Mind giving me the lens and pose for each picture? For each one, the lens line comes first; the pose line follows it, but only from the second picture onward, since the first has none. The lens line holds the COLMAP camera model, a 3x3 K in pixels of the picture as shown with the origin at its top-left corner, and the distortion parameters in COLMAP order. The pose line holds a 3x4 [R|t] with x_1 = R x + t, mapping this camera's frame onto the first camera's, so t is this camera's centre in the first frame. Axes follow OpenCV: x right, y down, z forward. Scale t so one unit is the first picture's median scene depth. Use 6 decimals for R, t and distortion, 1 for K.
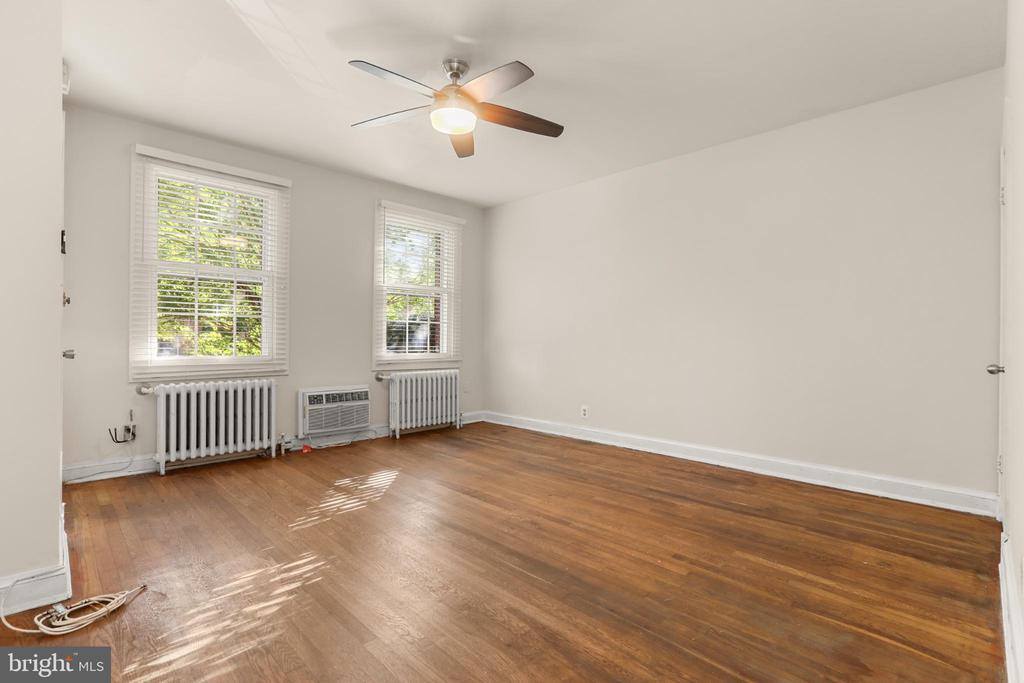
lens RADIAL K [[467.4, 0, 512.0], [0, 467.4, 341.5], [0, 0, 1]] dist [-0.038887, 0.017136]
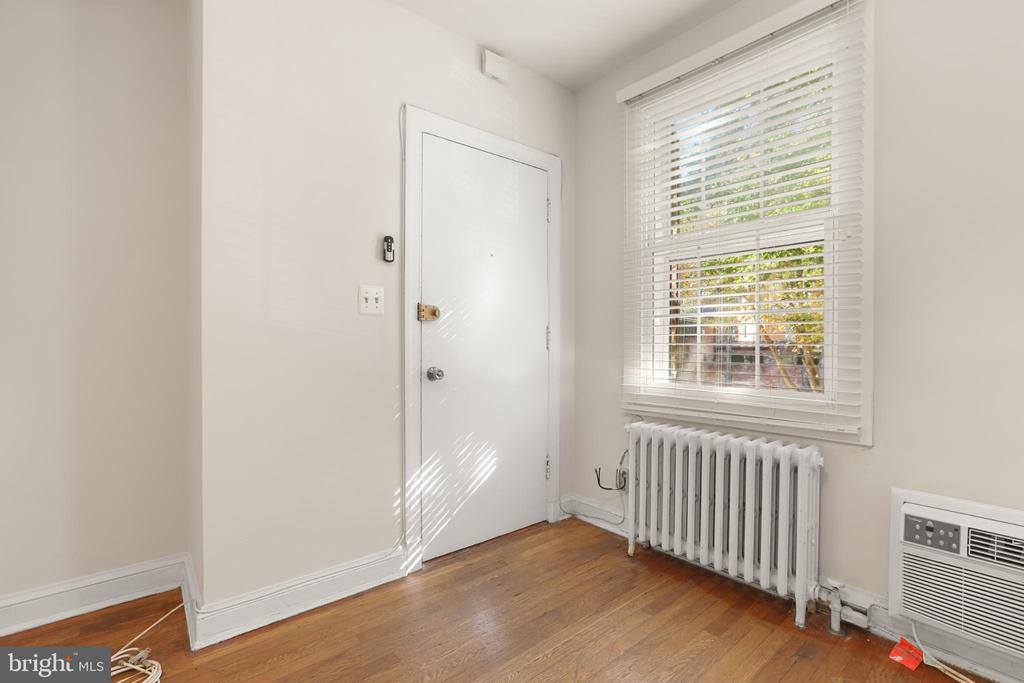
lens RADIAL K [[467.4, 0, 512.0], [0, 467.4, 341.5], [0, 0, 1]] dist [-0.038887, 0.017136]
pose [[-0.083402, -0.006383, -0.996496, -0.053097], [-0.007694, 0.999954, -0.005761, -0.016640], [0.996486, 0.007187, -0.083447, 0.755169]]
